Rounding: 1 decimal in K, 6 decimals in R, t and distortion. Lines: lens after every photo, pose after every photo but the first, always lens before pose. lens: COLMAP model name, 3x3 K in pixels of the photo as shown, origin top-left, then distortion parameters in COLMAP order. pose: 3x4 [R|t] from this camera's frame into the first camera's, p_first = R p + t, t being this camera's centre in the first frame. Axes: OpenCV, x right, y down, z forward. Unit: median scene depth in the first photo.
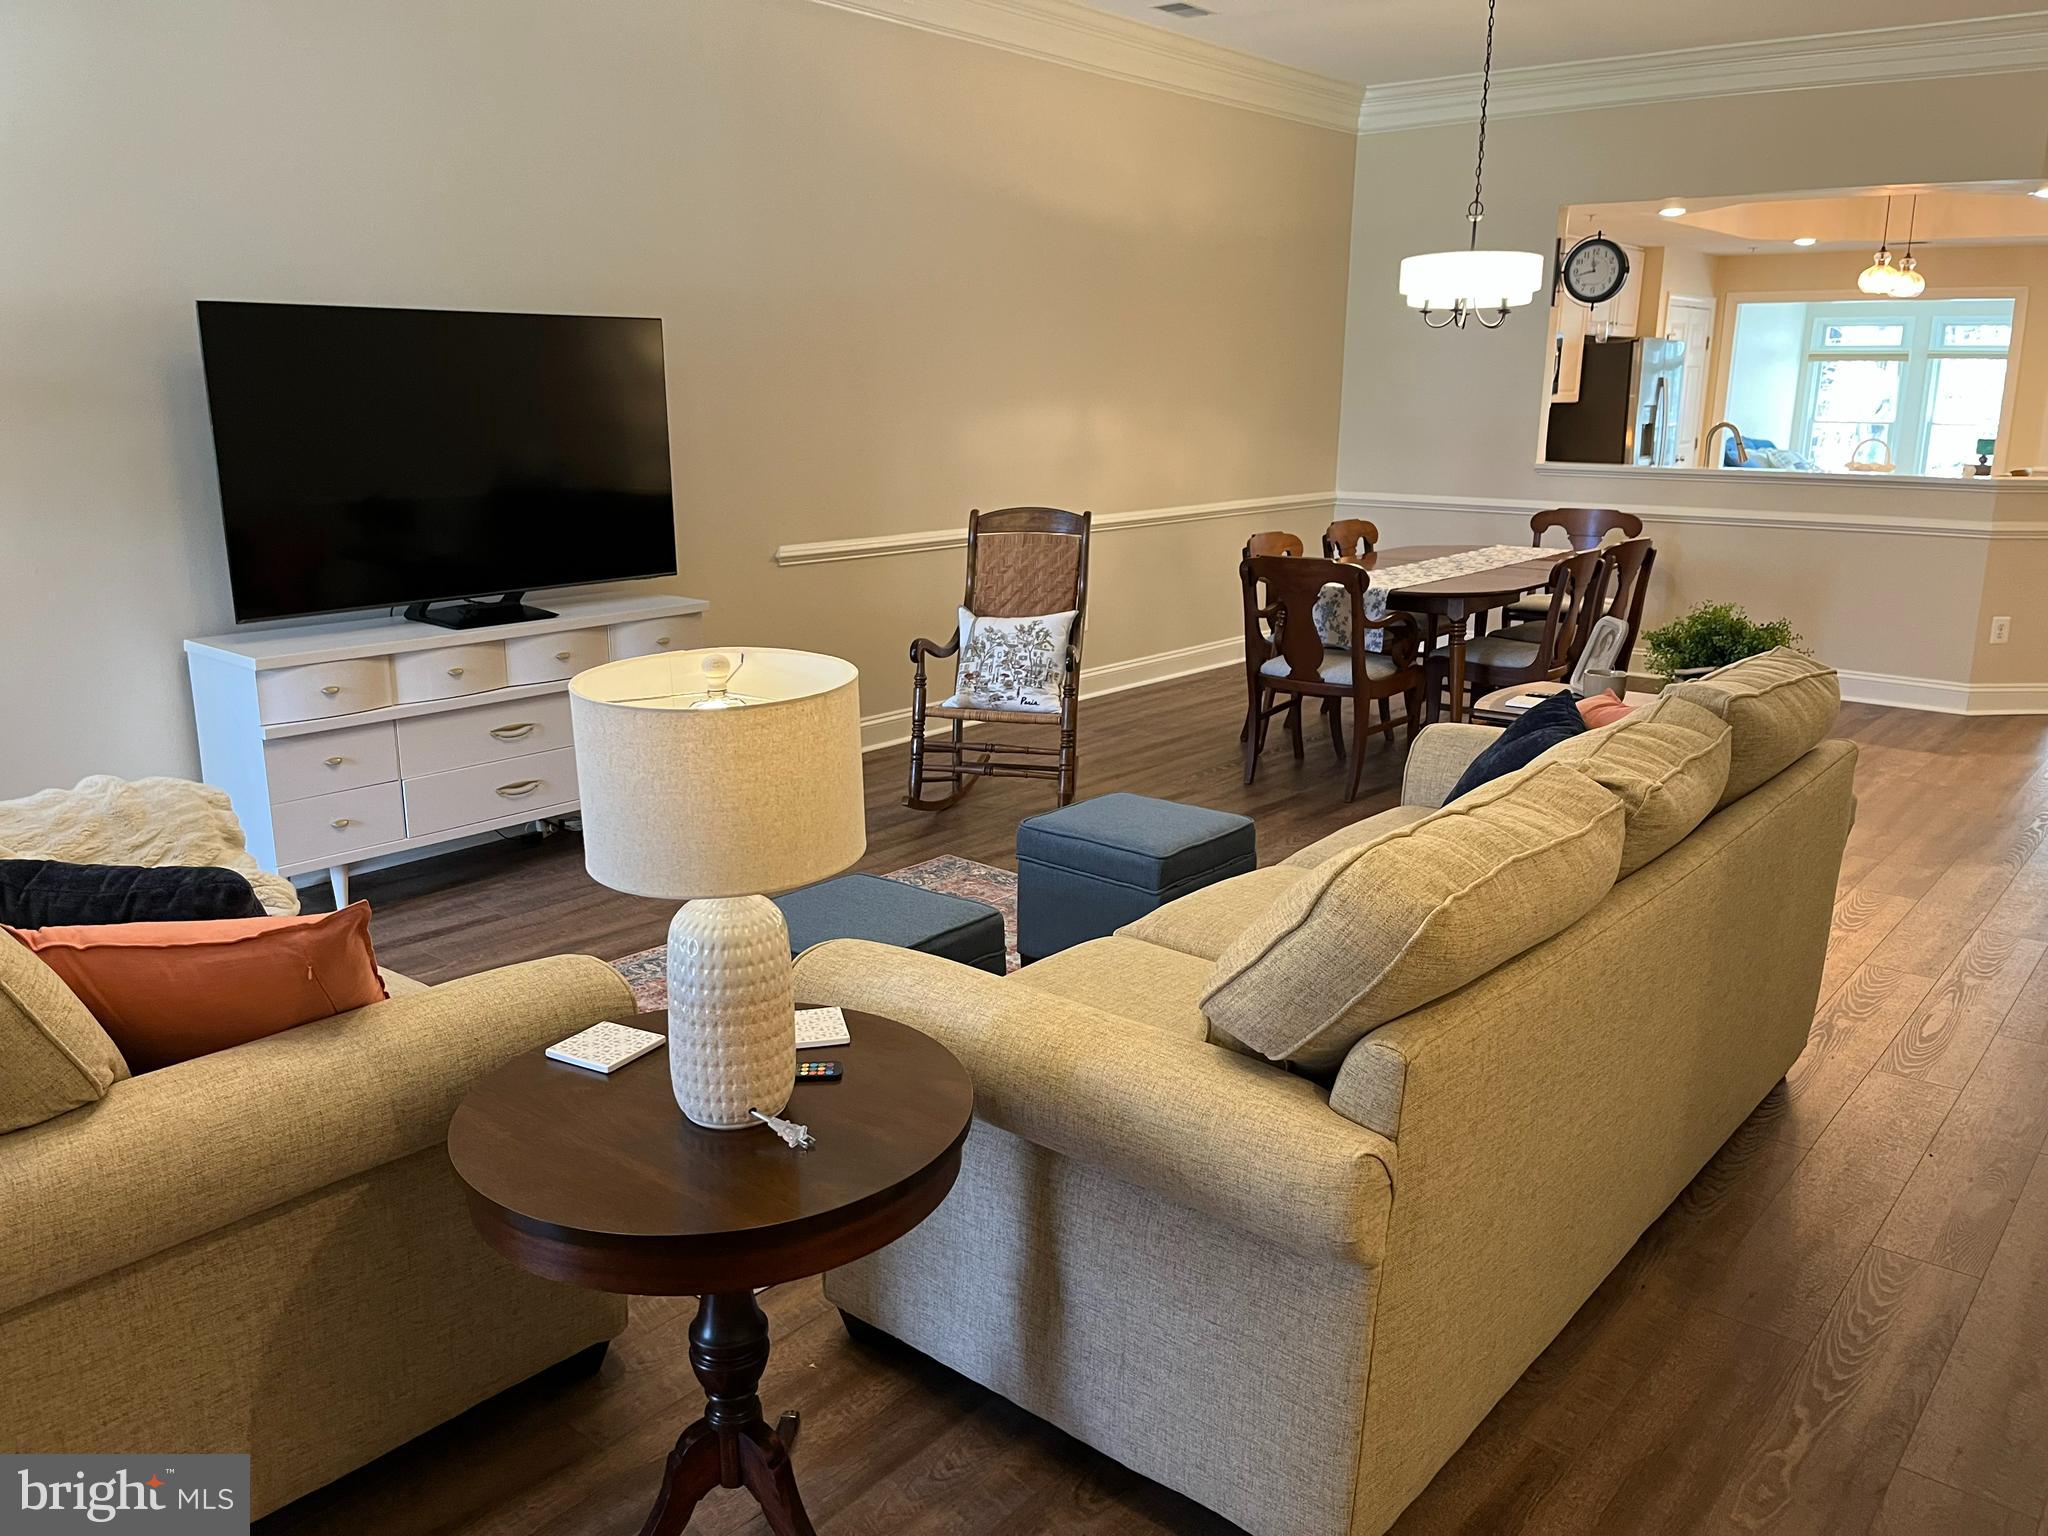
lens RADIAL K [[1552.2, 0, 1012.8], [0, 1552.2, 771.2], [0, 0, 1]] dist [0.069537, -0.103078]
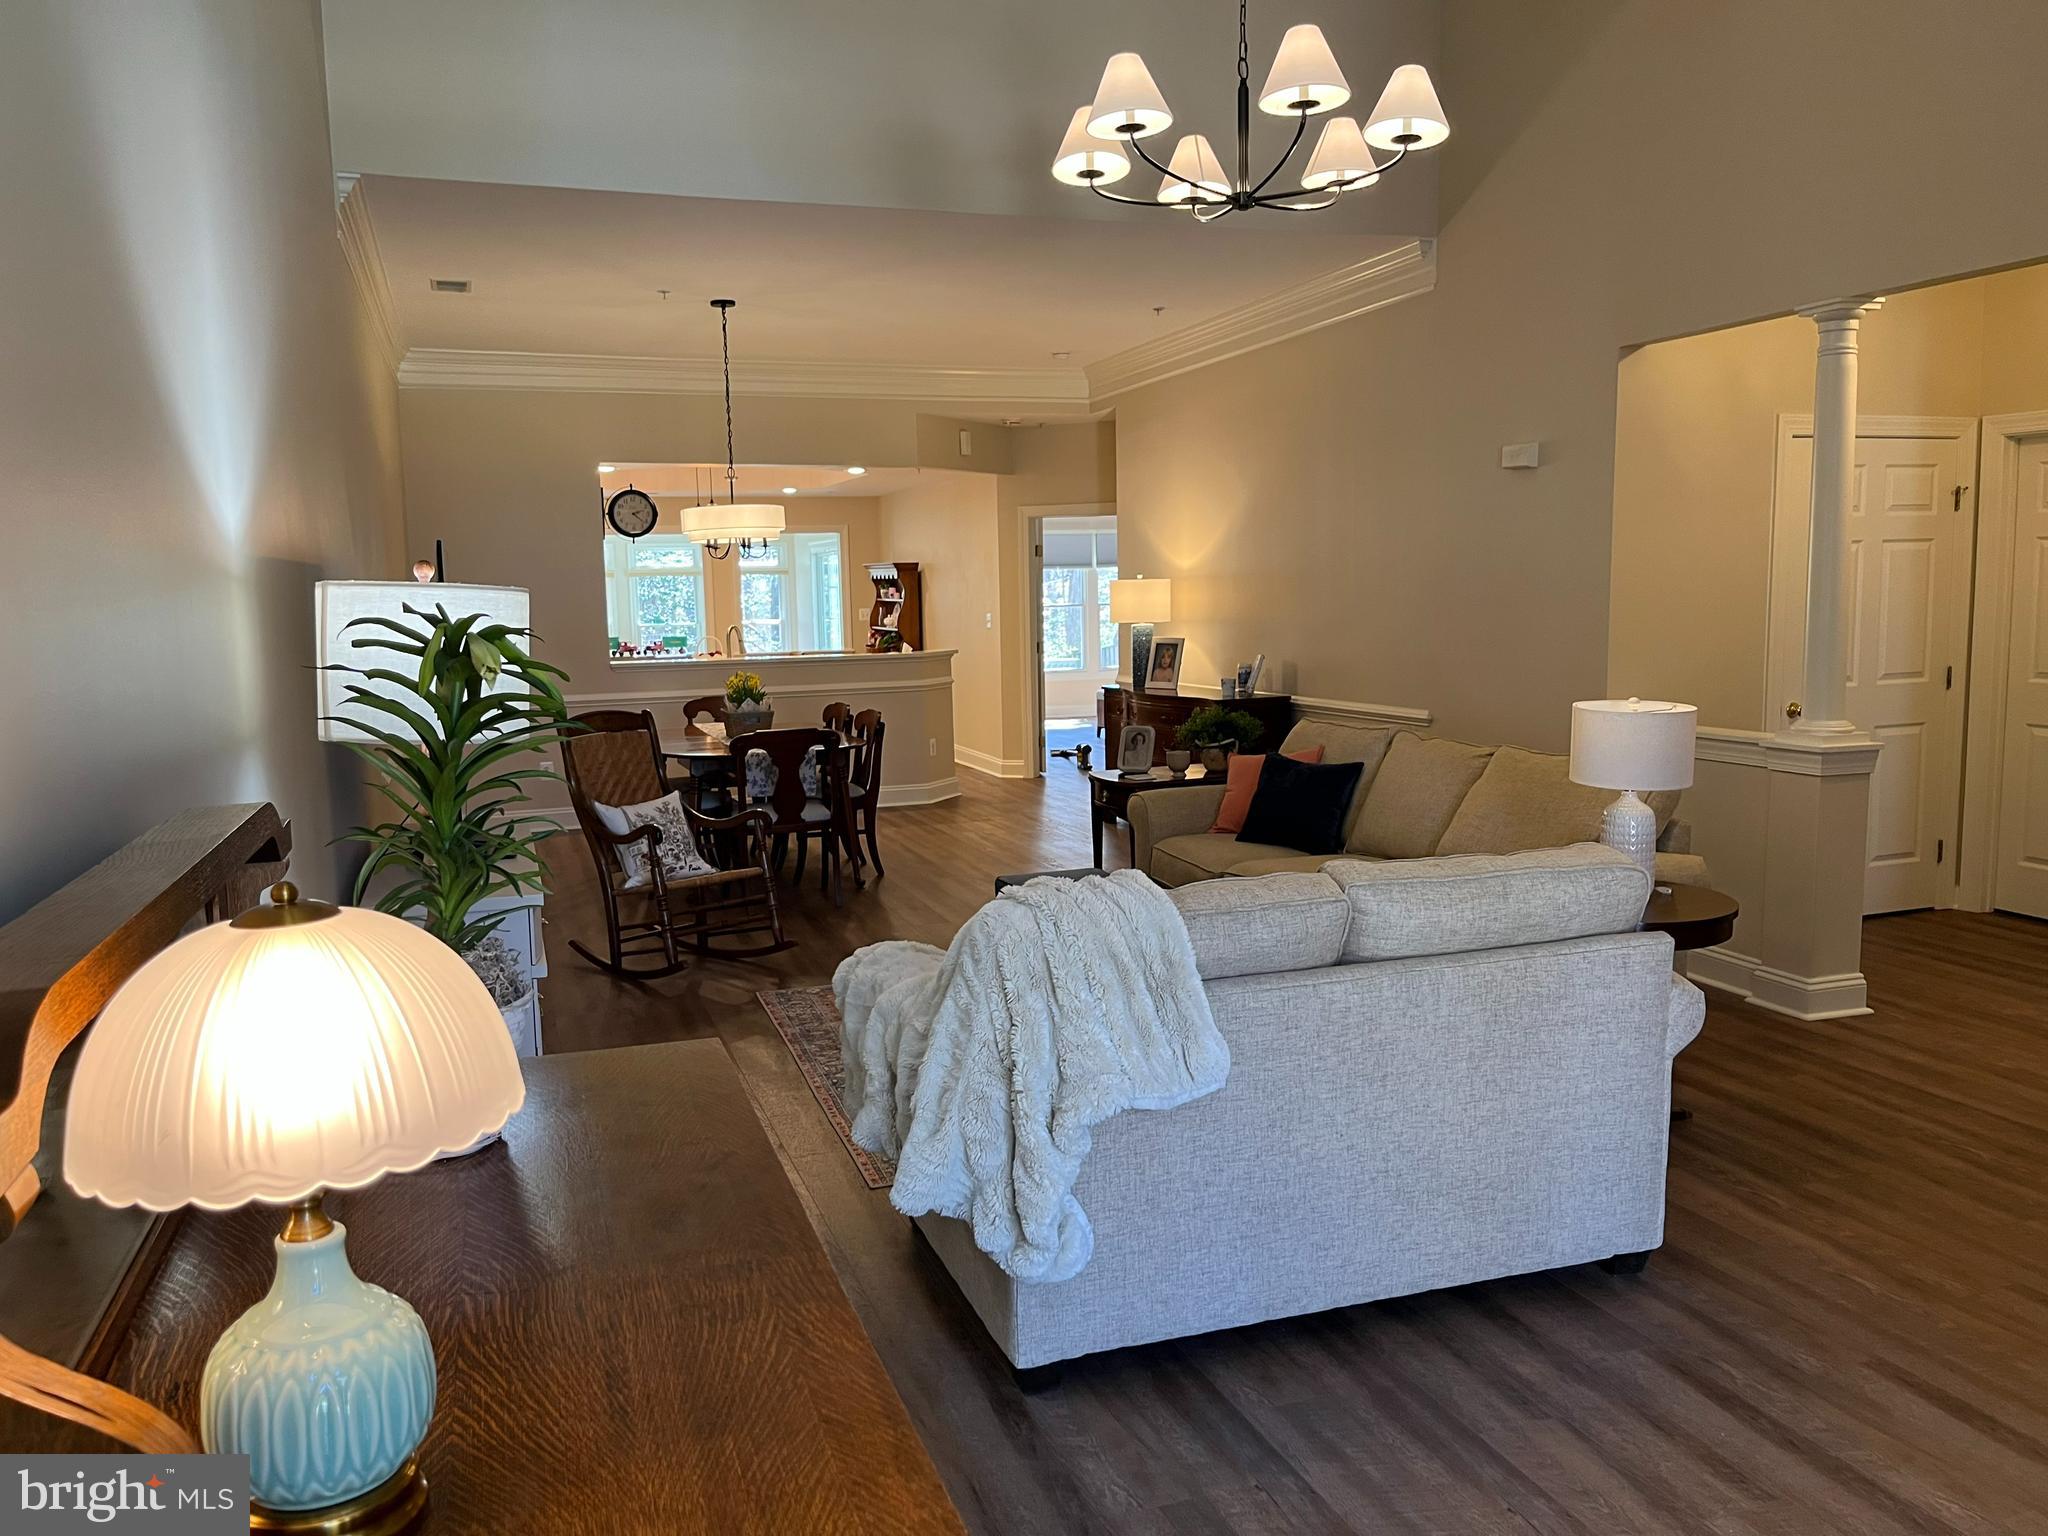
lens RADIAL K [[1552.2, 0, 1012.8], [0, 1552.2, 771.2], [0, 0, 1]] dist [0.069537, -0.103078]
pose [[0.522312, -0.119535, 0.844335, -0.698595], [0.232327, 0.972619, -0.006022, -0.043588], [-0.820497, 0.199307, 0.535782, 0.132907]]
